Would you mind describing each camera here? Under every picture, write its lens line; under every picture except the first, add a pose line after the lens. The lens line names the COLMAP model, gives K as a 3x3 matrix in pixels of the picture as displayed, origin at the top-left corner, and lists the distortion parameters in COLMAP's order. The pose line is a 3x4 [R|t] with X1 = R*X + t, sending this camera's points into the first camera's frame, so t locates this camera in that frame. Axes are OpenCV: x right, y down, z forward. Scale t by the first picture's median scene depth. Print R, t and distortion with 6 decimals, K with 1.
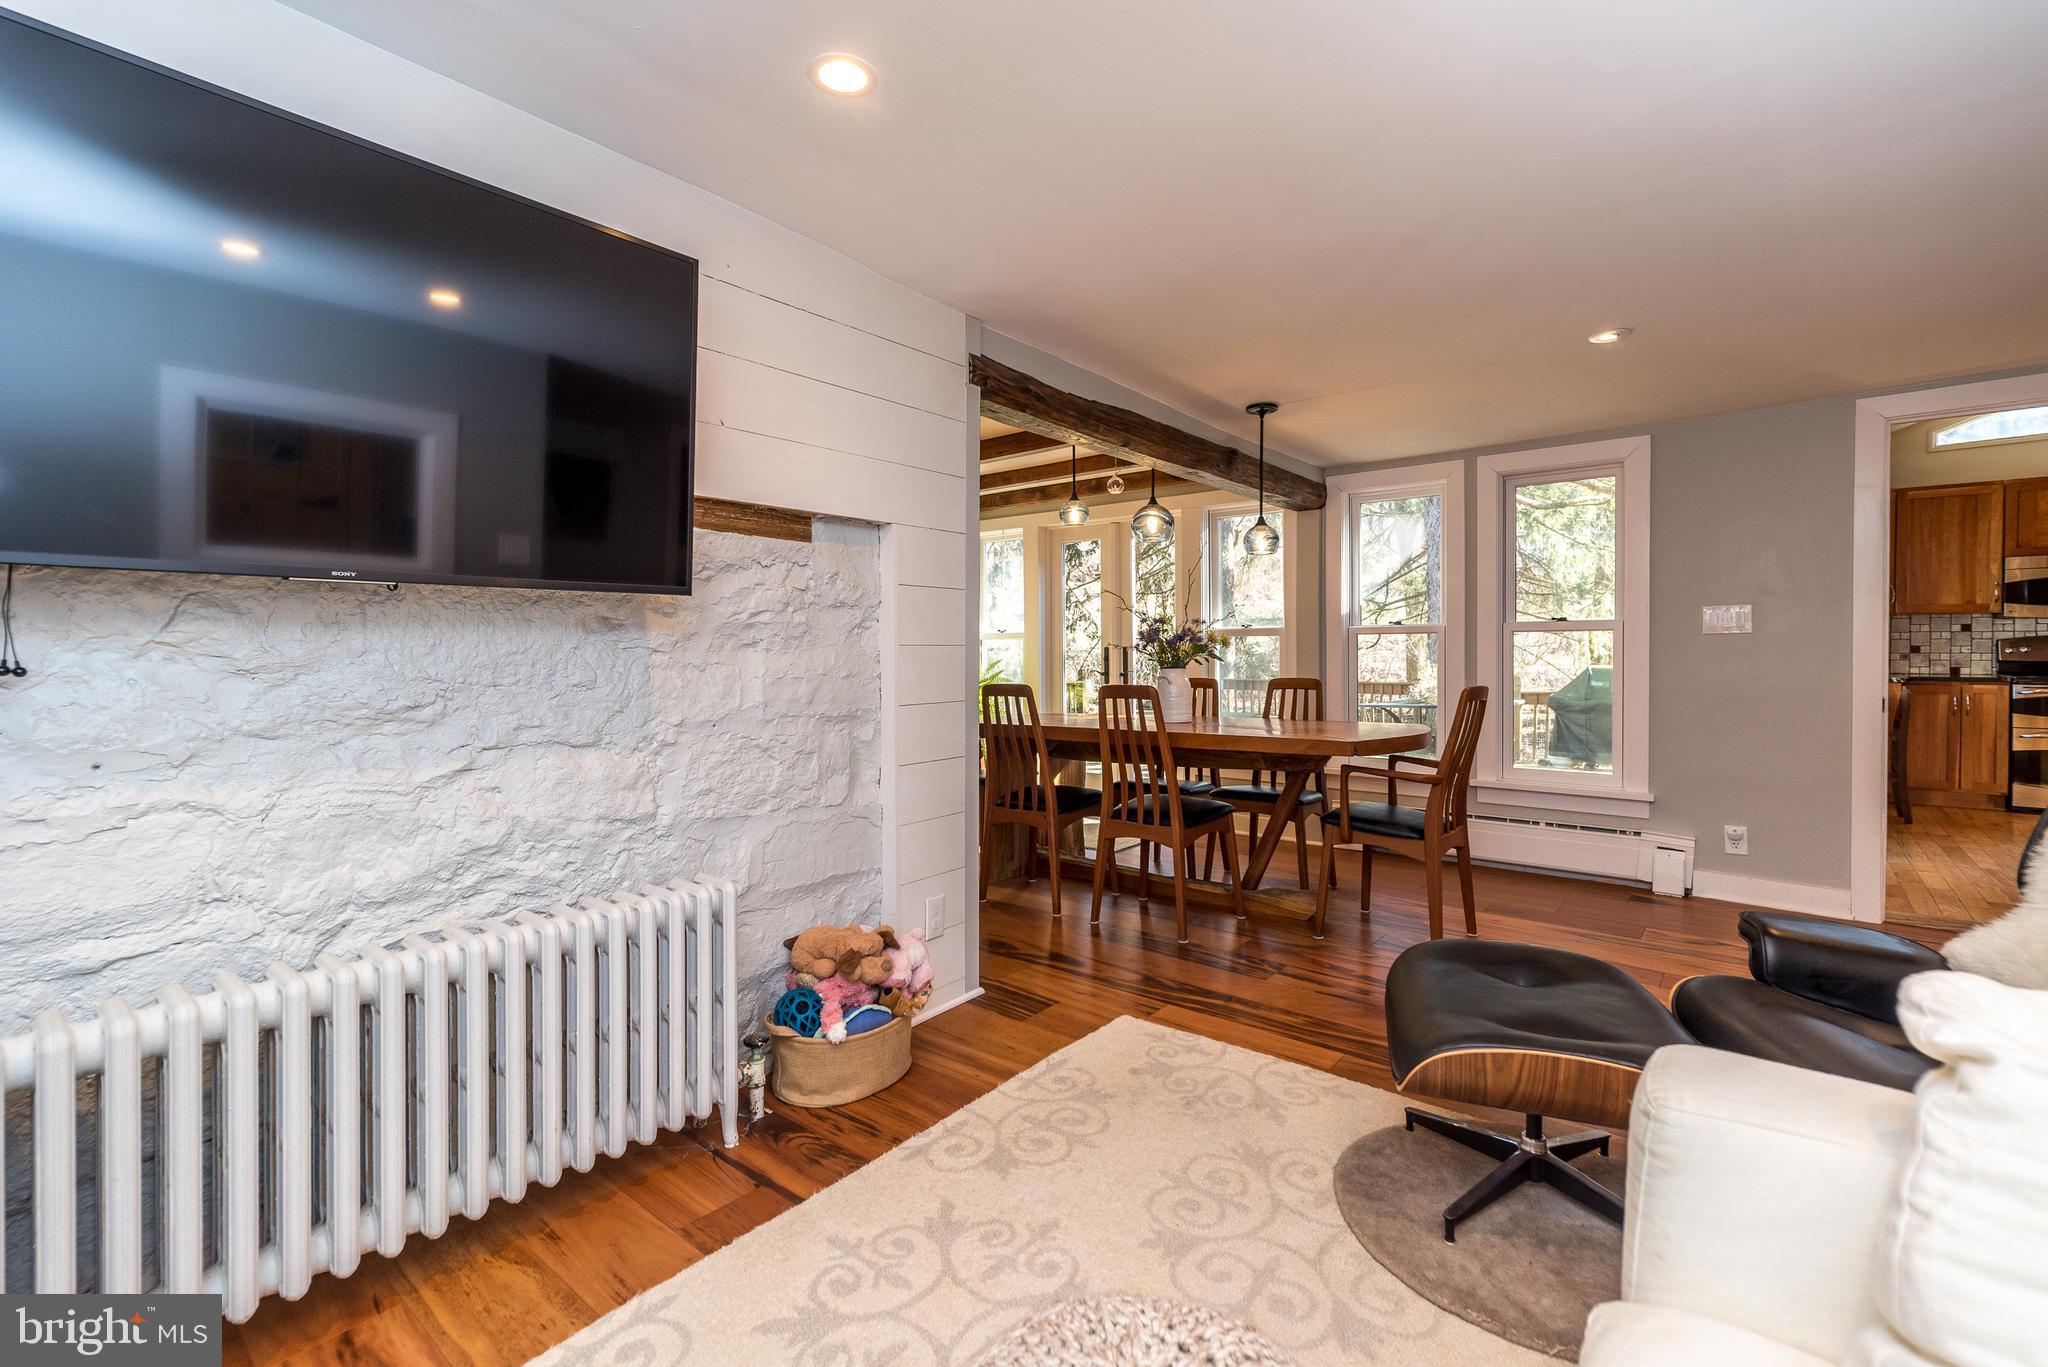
lens RADIAL K [[898.1, 0, 1029.1], [0, 898.1, 664.8], [0, 0, 1]] dist [0.004241, 0.000070]
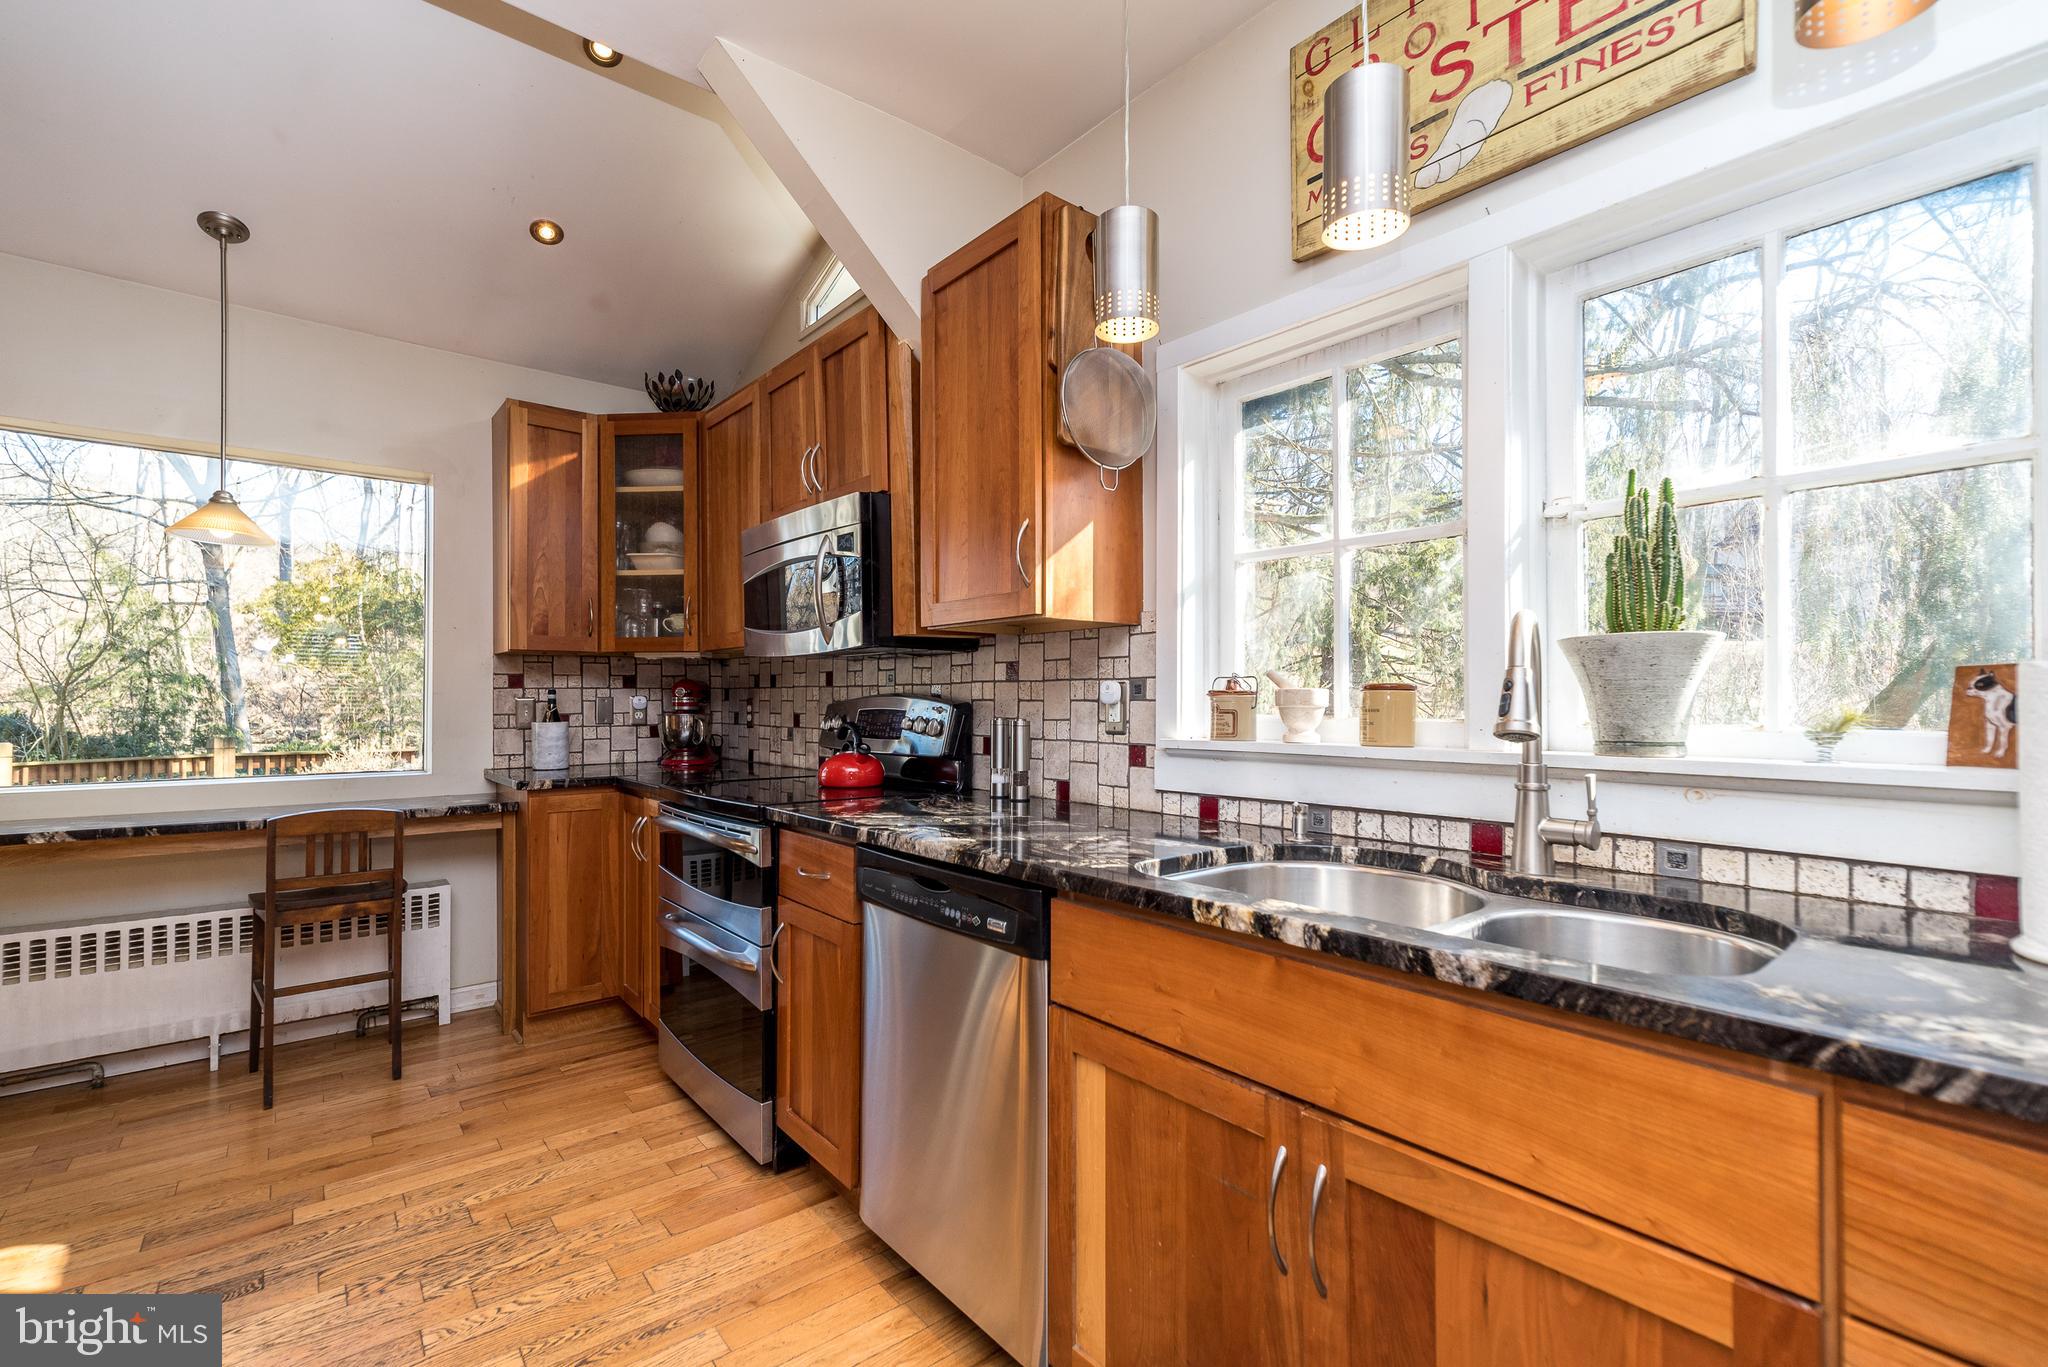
lens RADIAL K [[898.1, 0, 1020.1], [0, 898.1, 693.7], [0, 0, 1]] dist [0.004241, 0.000070]
pose [[0.980861, 0.000812, -0.194707, 1.296778], [-0.005078, 0.999758, -0.021412, -0.023815], [0.194643, 0.021991, 0.980628, 0.557910]]
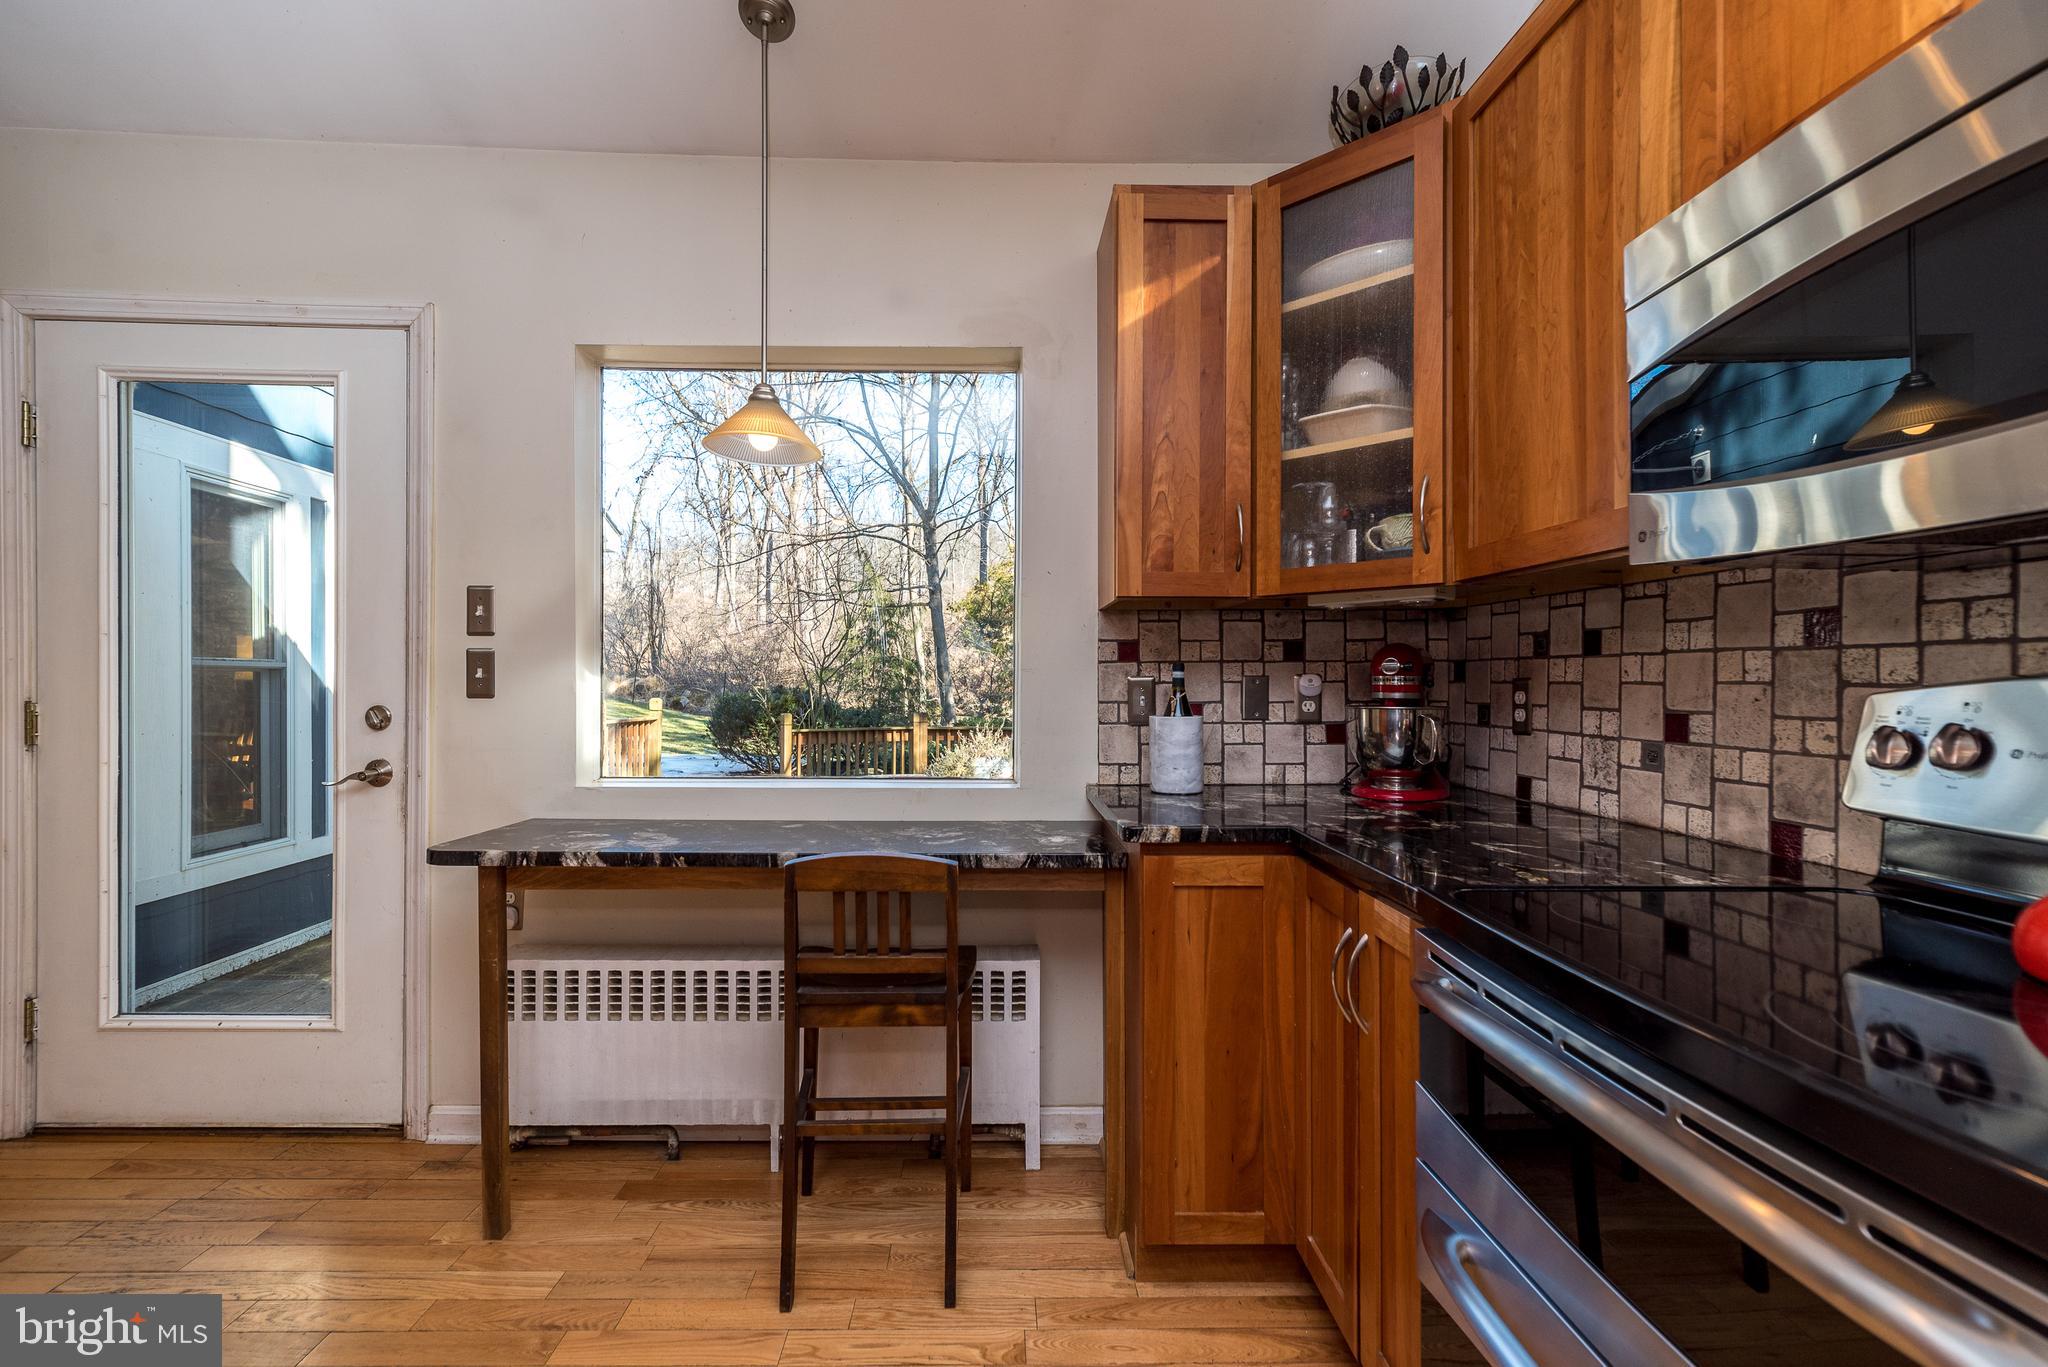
lens RADIAL K [[898.1, 0, 1002.3], [0, 898.1, 683.9], [0, 0, 1]] dist [0.004241, 0.000070]
pose [[0.649370, 0.007184, -0.760439, 1.122351], [-0.016981, 0.999843, -0.005055, -0.026016], [0.760283, 0.016196, 0.649390, 0.772187]]
